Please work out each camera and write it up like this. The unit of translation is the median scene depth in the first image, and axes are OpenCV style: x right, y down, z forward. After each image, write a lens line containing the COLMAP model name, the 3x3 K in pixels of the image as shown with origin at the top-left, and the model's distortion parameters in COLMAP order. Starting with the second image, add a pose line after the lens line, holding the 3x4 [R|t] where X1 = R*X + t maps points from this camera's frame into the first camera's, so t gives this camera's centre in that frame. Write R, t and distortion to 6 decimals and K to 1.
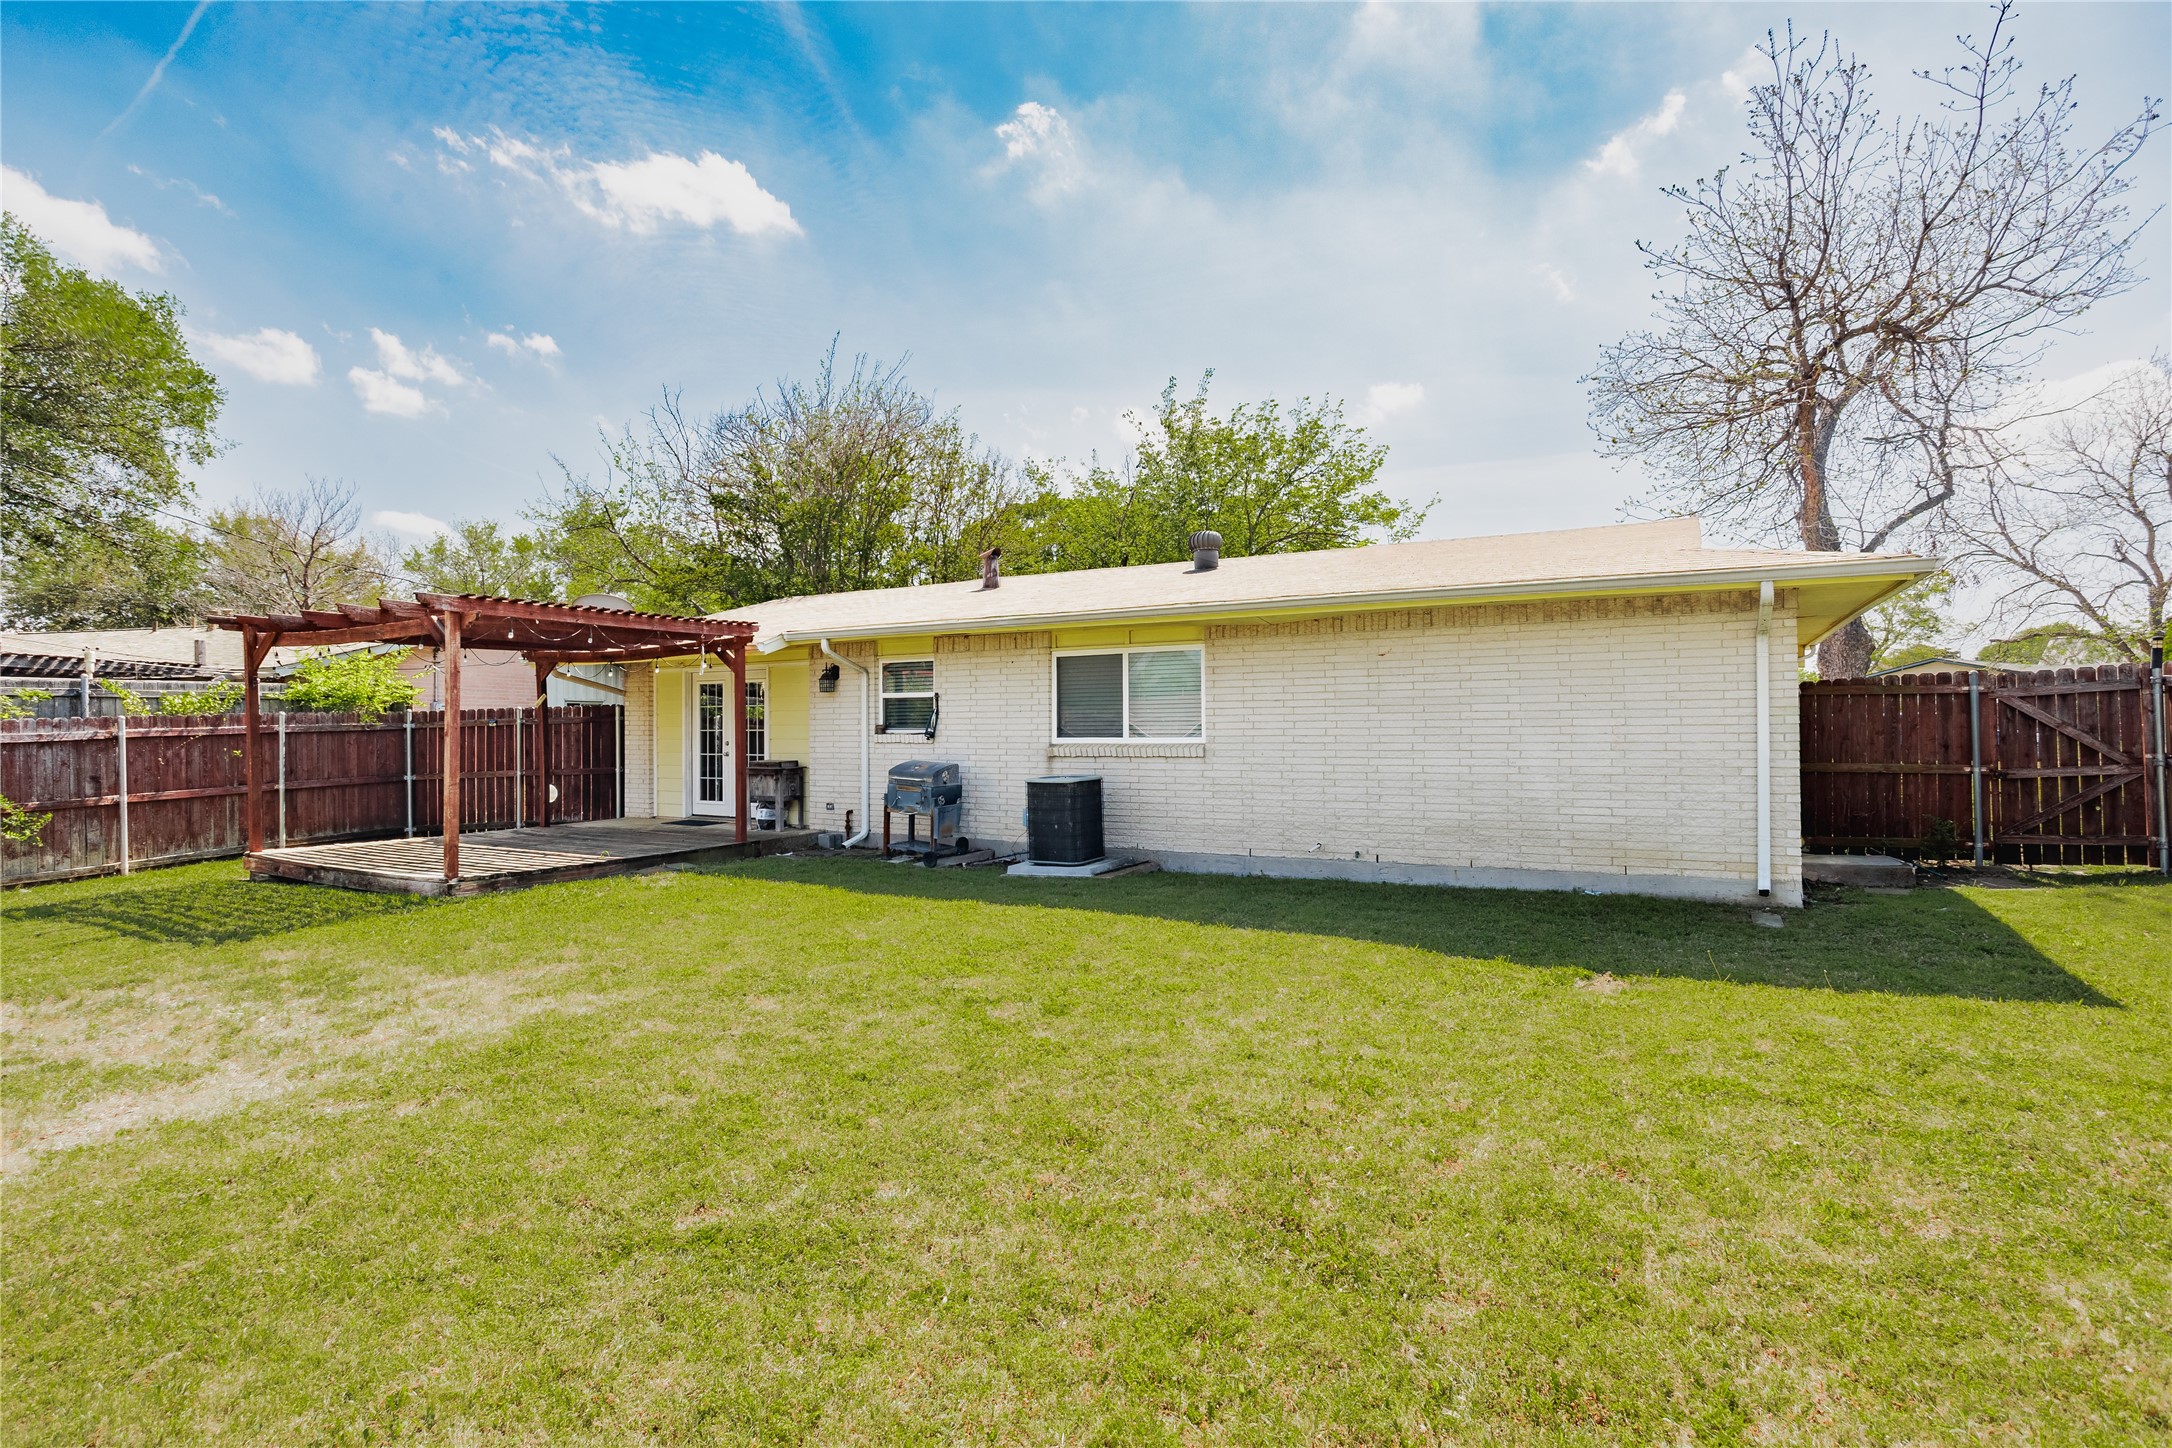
lens RADIAL K [[1070.5, 0, 1069.1], [0, 1070.5, 730.2], [0, 0, 1]] dist [-0.057012, 0.041579]
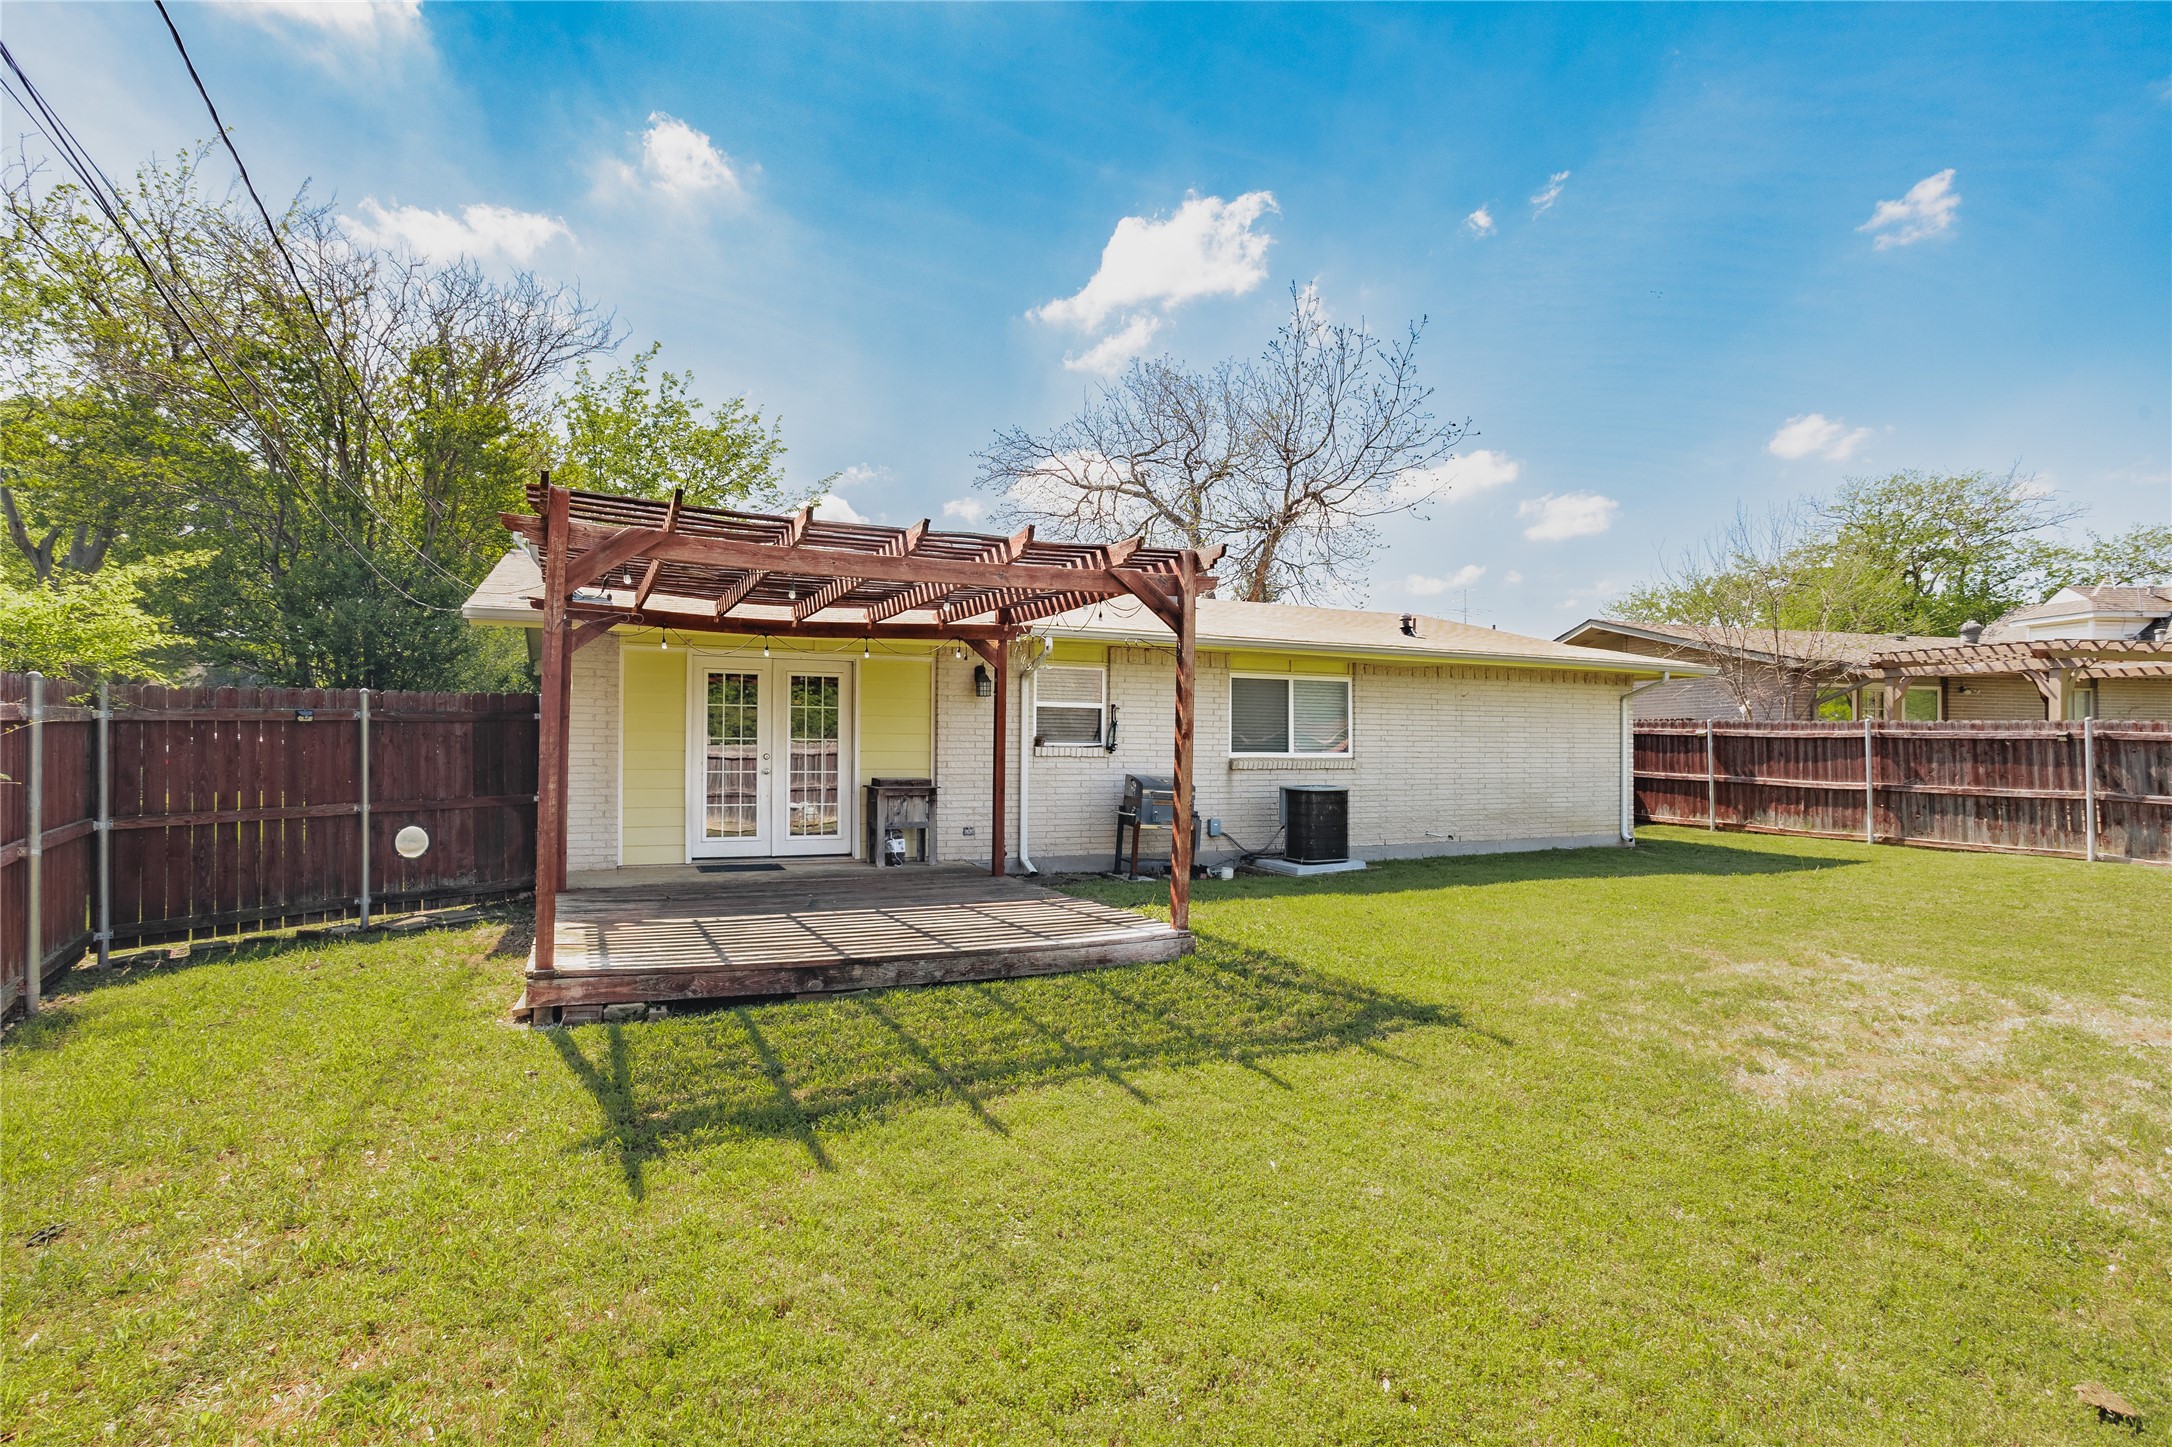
lens RADIAL K [[1070.5, 0, 1069.1], [0, 1070.5, 729.7], [0, 0, 1]] dist [-0.057012, 0.041579]
pose [[0.589370, 0.024974, 0.807477, -1.050866], [-0.009817, 0.999670, -0.023753, 0.012431], [-0.807804, 0.006072, 0.589421, 0.532038]]
